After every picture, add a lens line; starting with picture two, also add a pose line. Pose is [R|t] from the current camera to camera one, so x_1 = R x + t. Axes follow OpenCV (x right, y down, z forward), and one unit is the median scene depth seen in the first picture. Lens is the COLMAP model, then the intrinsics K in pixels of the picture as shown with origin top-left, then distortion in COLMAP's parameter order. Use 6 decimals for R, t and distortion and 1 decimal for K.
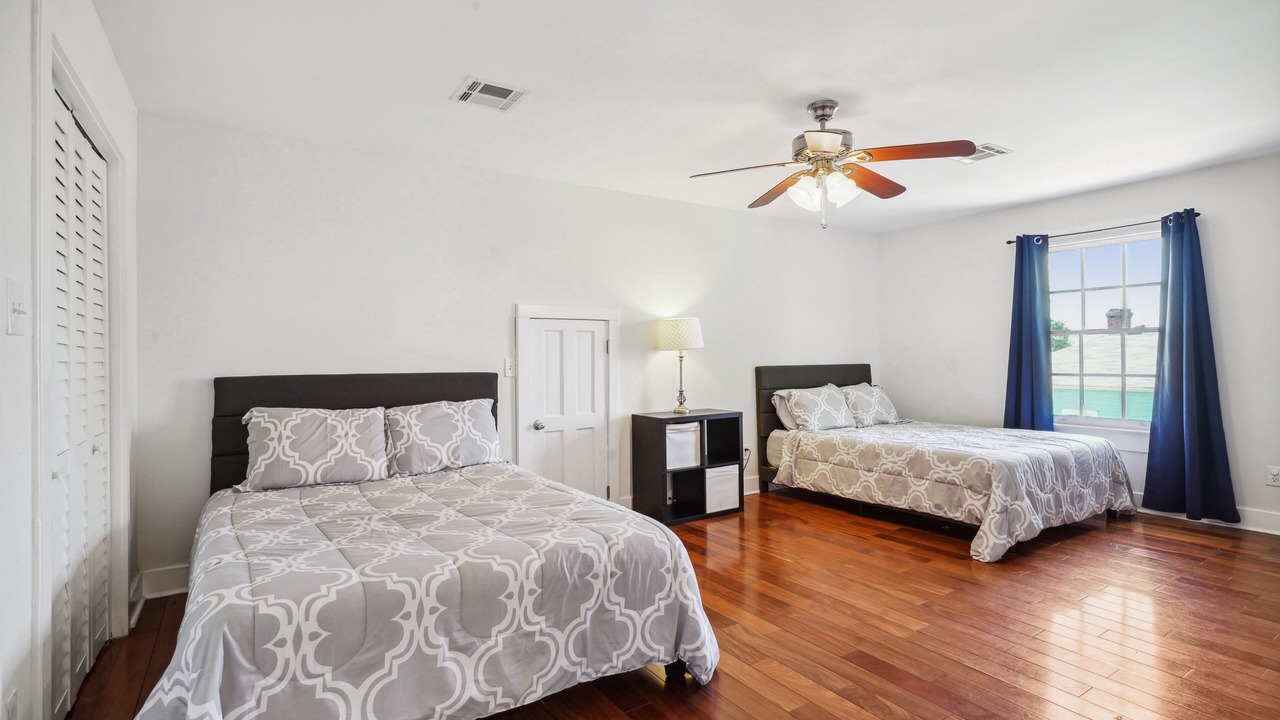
lens RADIAL K [[644.5, 0, 641.5], [0, 644.5, 339.8], [0, 0, 1]] dist [0.000436, -0.000011]
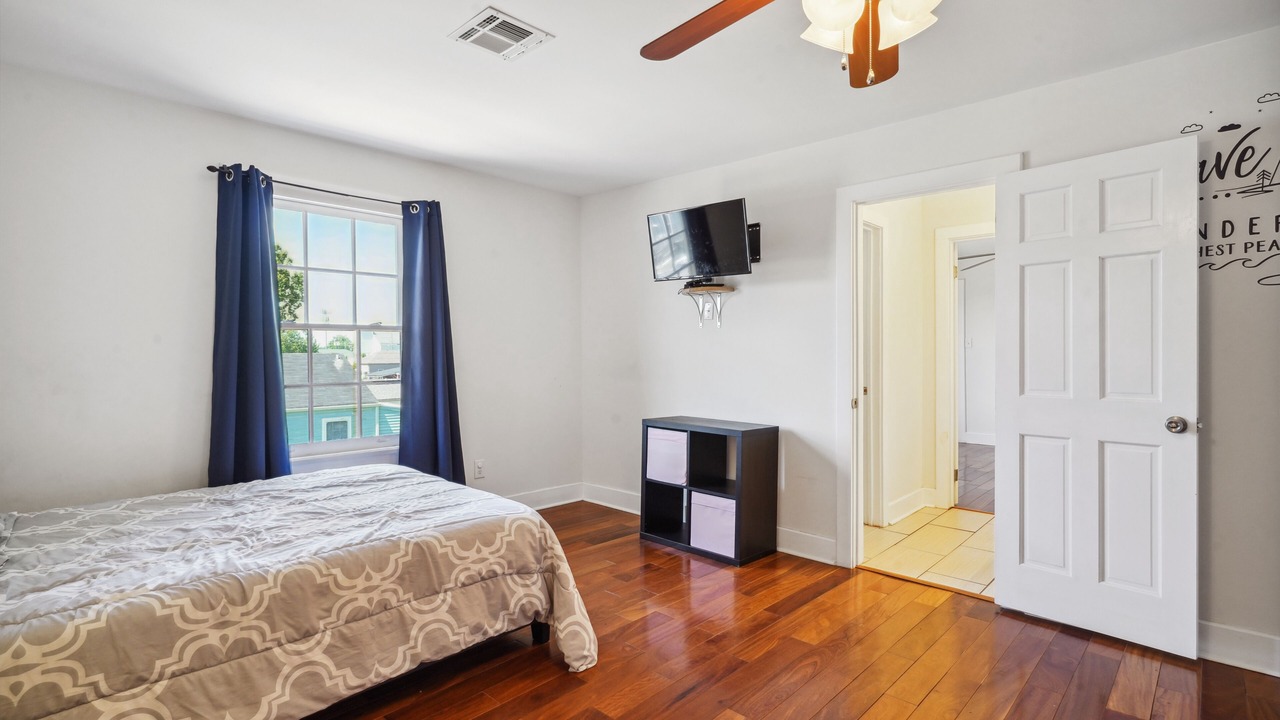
lens RADIAL K [[634.7, 0, 640.0], [0, 634.7, 360.0], [0, 0, 1]] dist [-0.000442, 0.000717]
pose [[-0.234021, 0.005453, 0.972216, -0.094115], [-0.006191, 0.999956, -0.007099, 0.027609], [-0.972212, -0.007680, -0.233977, 0.893745]]
